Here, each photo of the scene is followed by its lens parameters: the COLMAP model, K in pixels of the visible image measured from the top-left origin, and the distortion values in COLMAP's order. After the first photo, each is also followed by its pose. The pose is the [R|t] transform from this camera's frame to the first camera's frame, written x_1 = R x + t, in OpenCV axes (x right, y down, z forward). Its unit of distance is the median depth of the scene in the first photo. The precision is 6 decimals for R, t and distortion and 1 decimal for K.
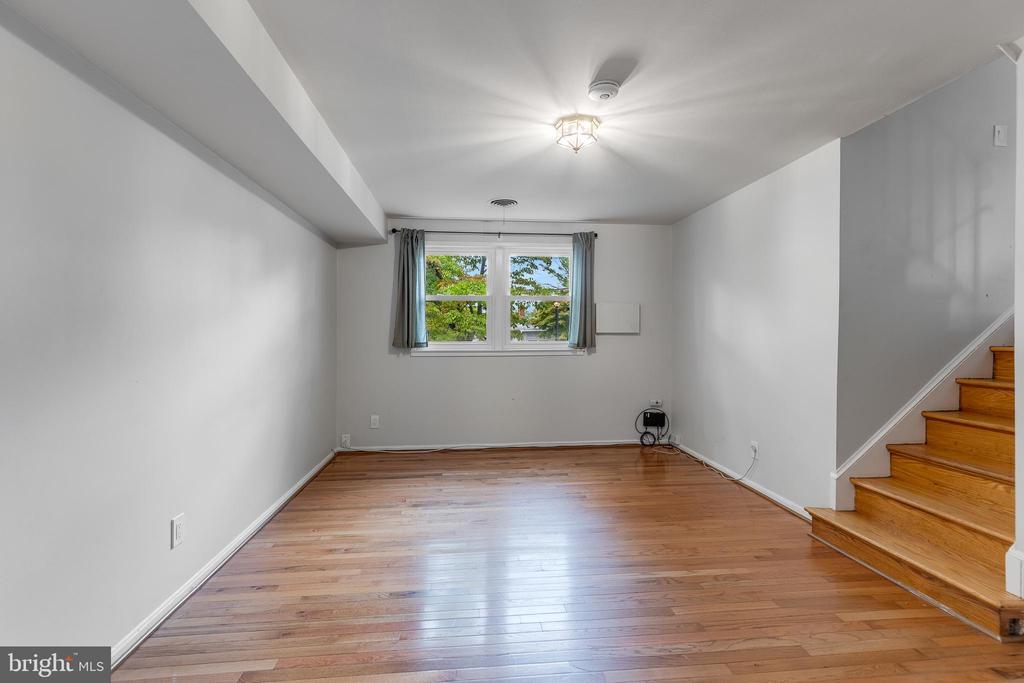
lens RADIAL K [[459.7, 0, 511.3], [0, 459.7, 335.9], [0, 0, 1]] dist [0.005614, -0.000815]
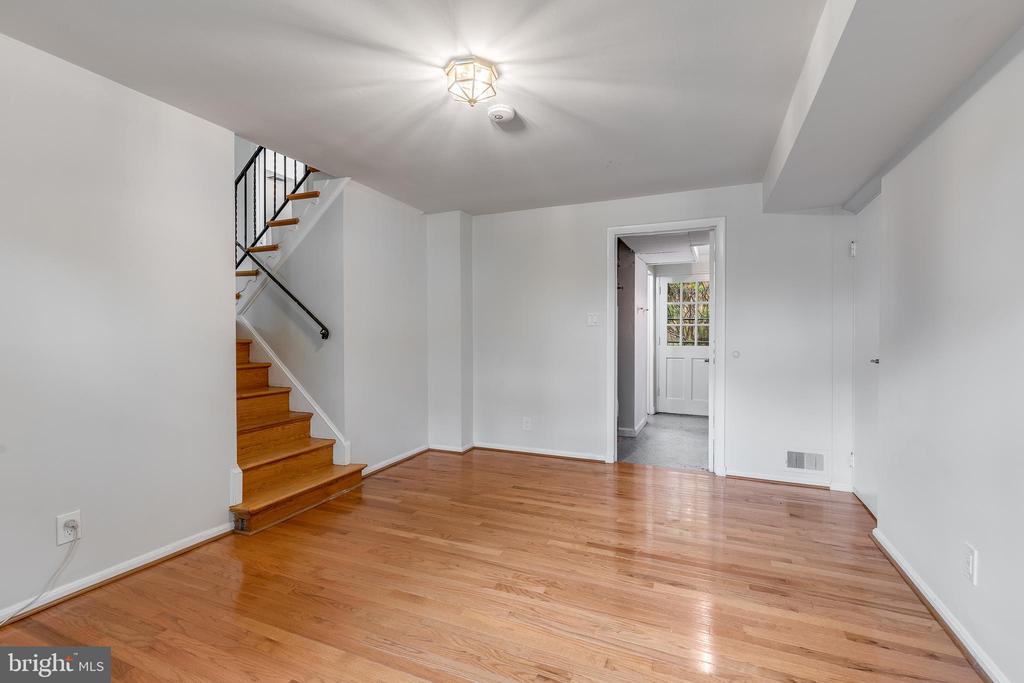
lens RADIAL K [[459.7, 0, 514.1], [0, 459.7, 344.0], [0, 0, 1]] dist [0.005614, -0.000815]
pose [[-0.873703, -0.011068, 0.486334, -0.351449], [0.002040, 0.999649, 0.026414, 0.005298], [-0.486456, 0.024070, -0.873374, 1.812248]]
